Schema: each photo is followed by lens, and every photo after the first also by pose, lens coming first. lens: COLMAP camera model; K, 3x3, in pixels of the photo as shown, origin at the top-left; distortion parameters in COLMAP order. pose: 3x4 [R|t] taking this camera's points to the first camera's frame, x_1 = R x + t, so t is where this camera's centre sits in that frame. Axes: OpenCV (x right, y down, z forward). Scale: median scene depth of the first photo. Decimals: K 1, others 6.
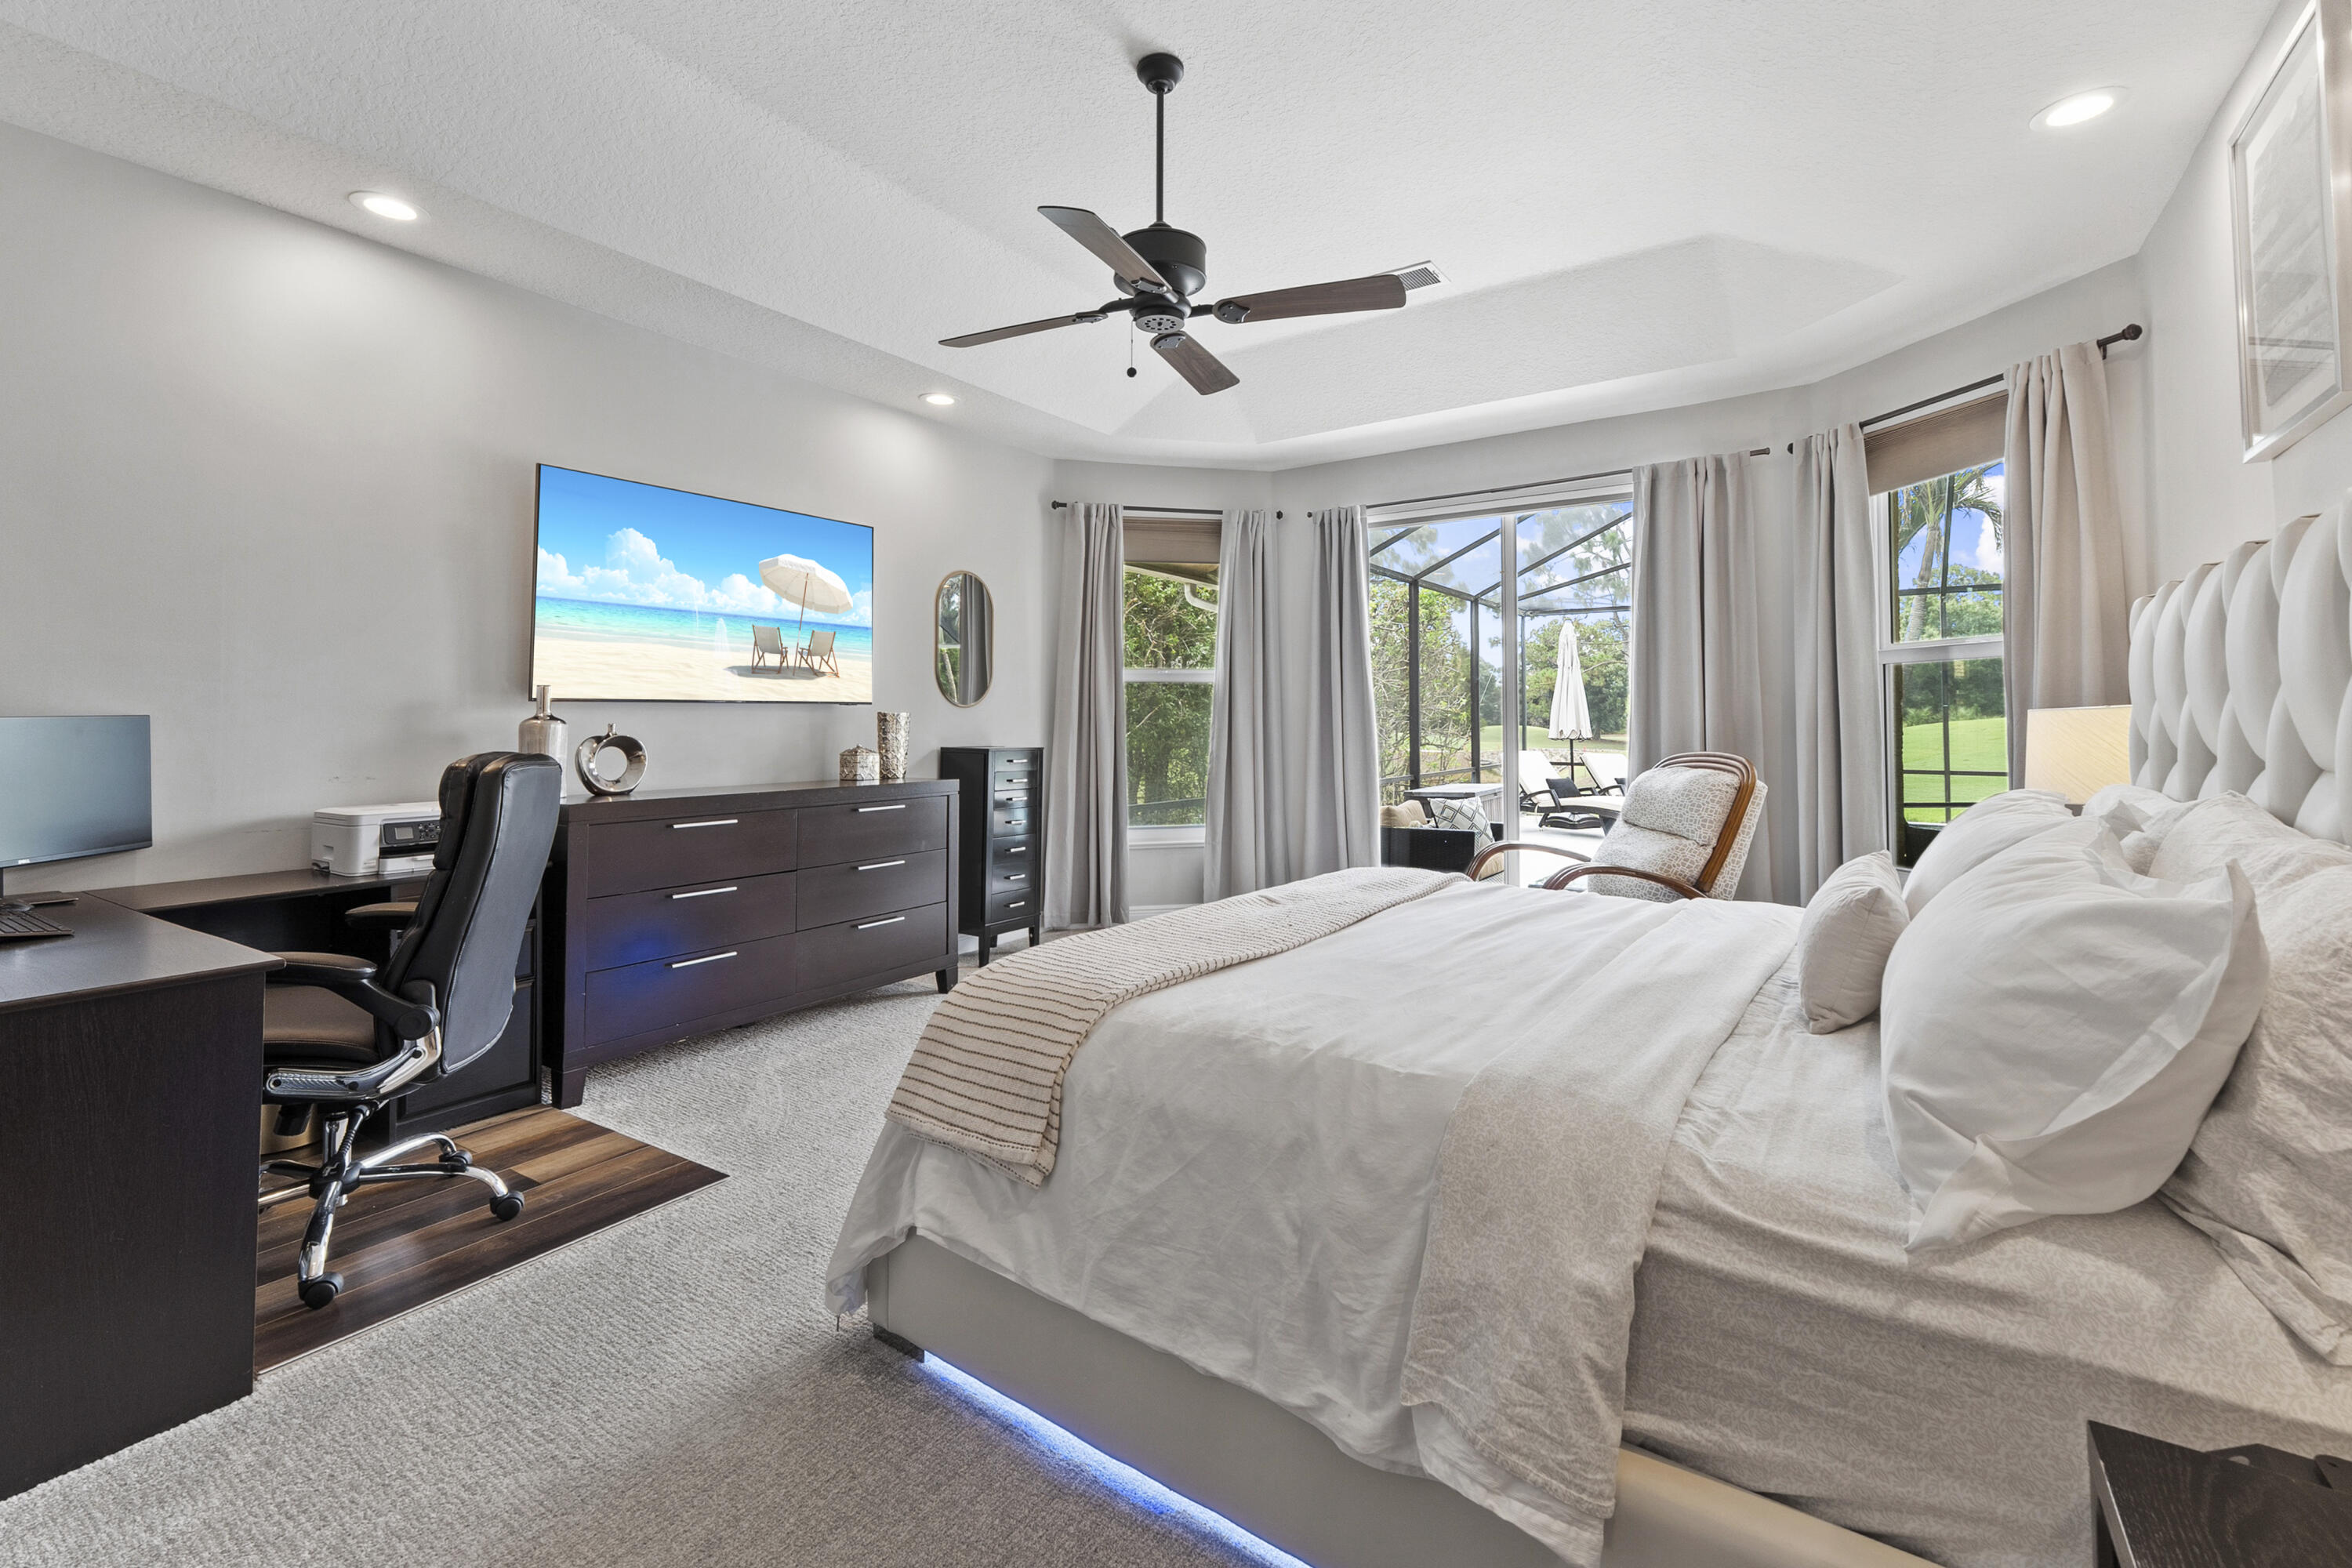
lens RADIAL K [[1000.9, 0, 1153.2], [0, 1000.9, 701.2], [0, 0, 1]] dist [0.002275, 0.000855]
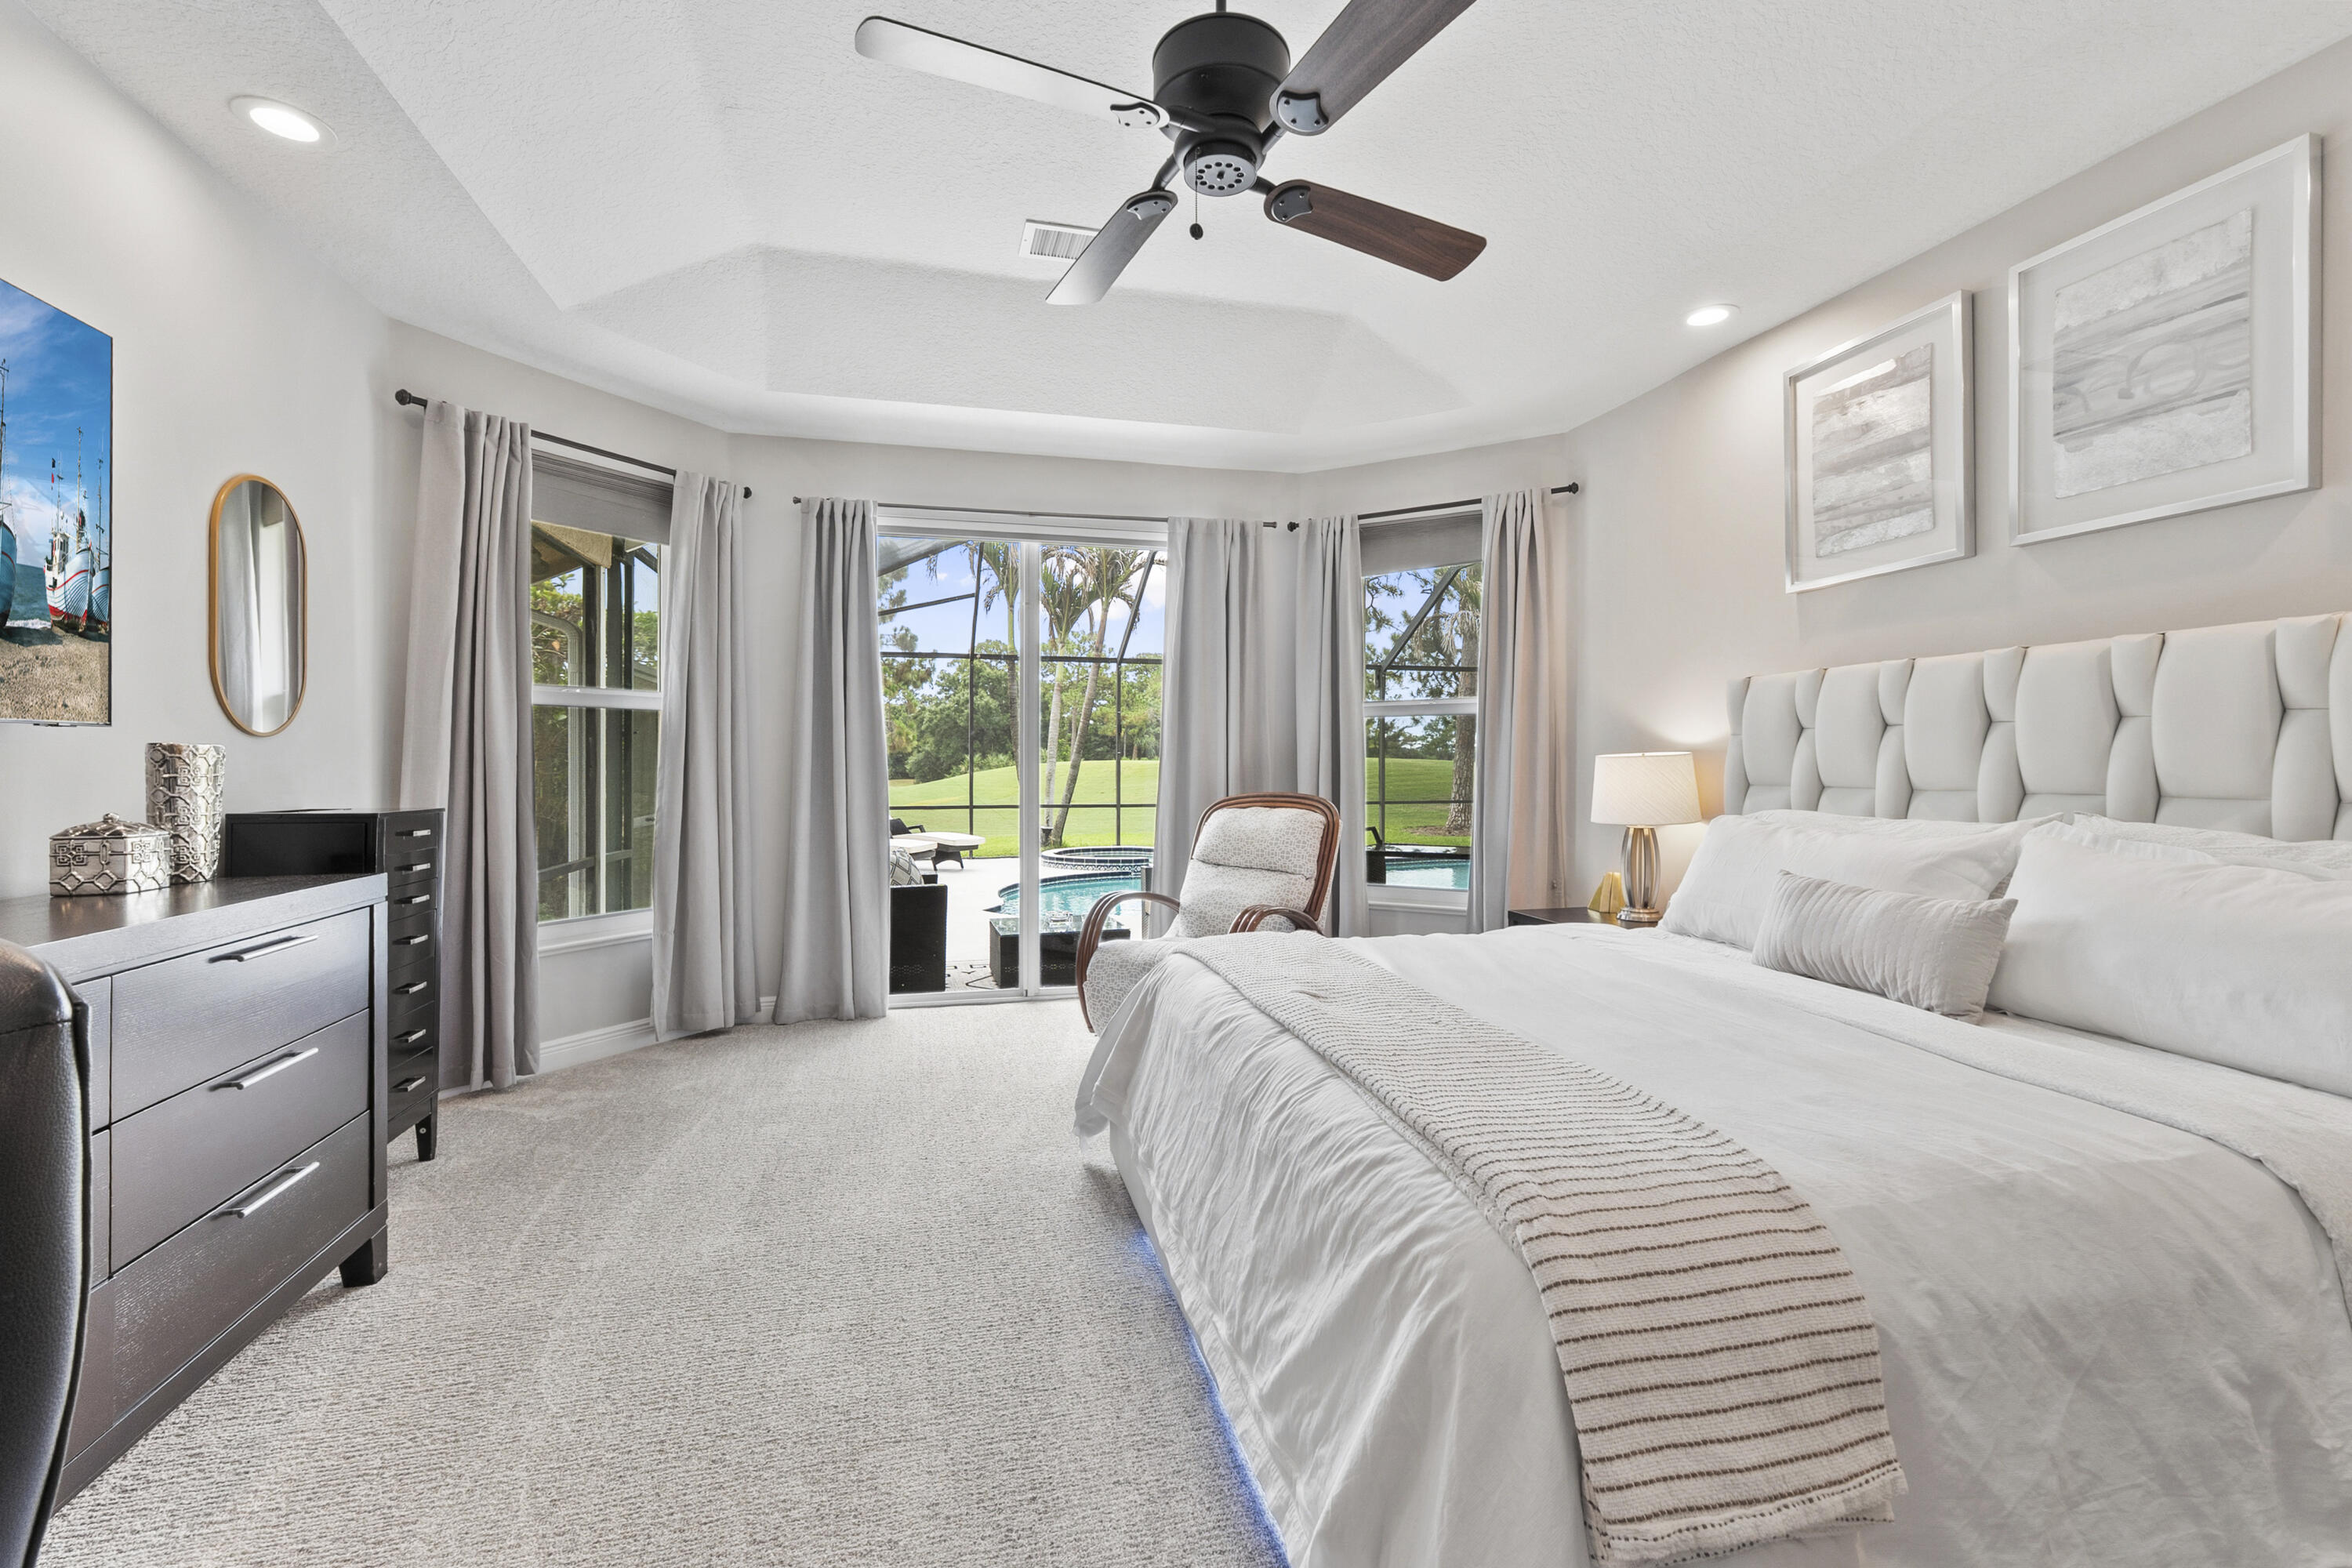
lens RADIAL K [[1000.9, 0, 1169.0], [0, 1000.9, 771.9], [0, 0, 1]] dist [0.002275, 0.000855]
pose [[0.664863, -0.003860, 0.746955, -0.249891], [-0.016213, 0.999676, 0.019597, 0.006506], [-0.746789, -0.025140, 0.664586, 0.269372]]
